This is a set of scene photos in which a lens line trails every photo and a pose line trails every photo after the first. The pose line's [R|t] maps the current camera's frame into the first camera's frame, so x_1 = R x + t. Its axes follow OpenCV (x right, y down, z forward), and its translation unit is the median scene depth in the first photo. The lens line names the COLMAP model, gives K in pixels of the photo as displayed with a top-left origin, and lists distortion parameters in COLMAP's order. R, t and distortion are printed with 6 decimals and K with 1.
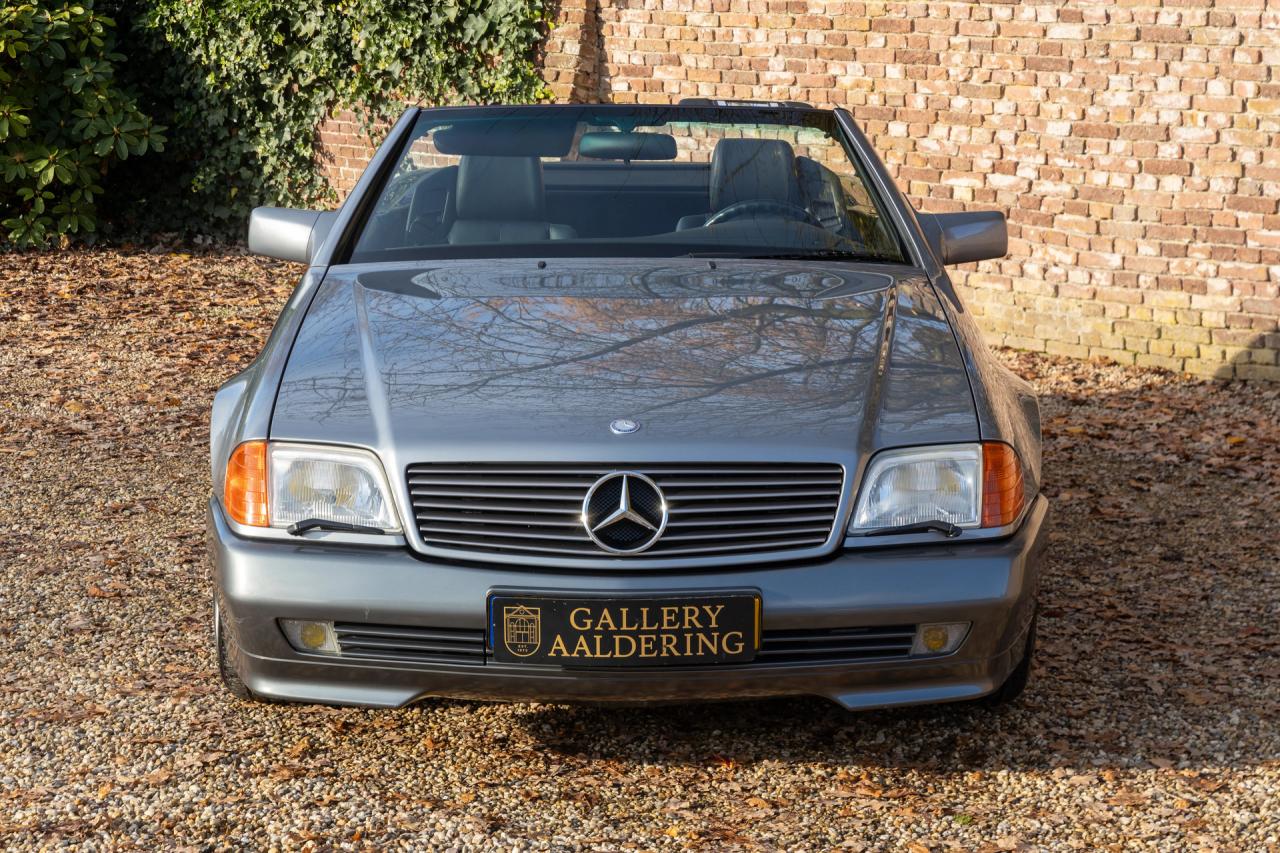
lens RADIAL K [[2857.2, 0, 637.1], [0, 2857.2, 443.5], [0, 0, 1]] dist [0.094223, -0.276492]
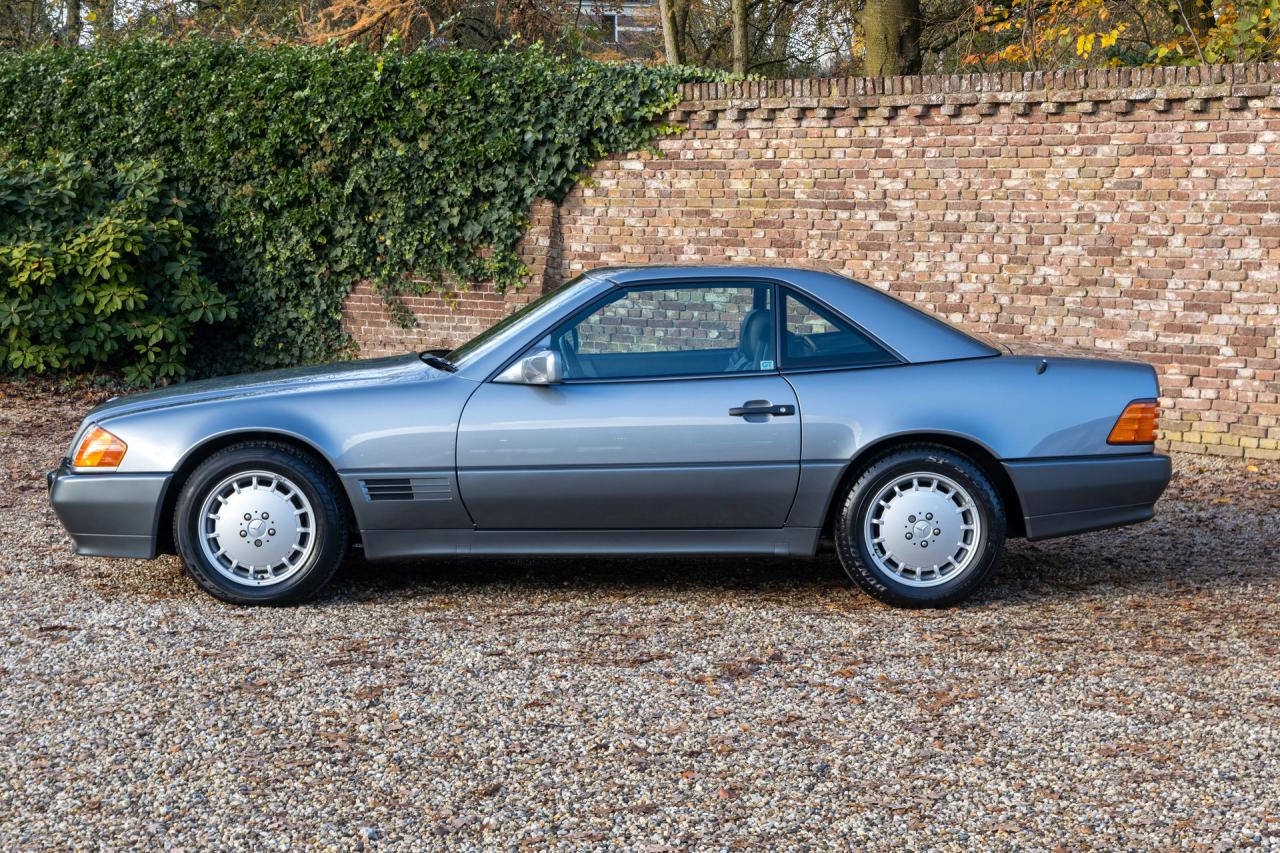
lens RADIAL K [[2474.8, 0, 626.0], [0, 2474.8, 442.4], [0, 0, 1]] dist [0.040995, 0.243069]
pose [[0.992394, -0.019913, 0.121482, -0.162880], [0.027726, 0.997630, -0.062966, 0.059846], [-0.119940, 0.065855, 0.990595, -0.345520]]
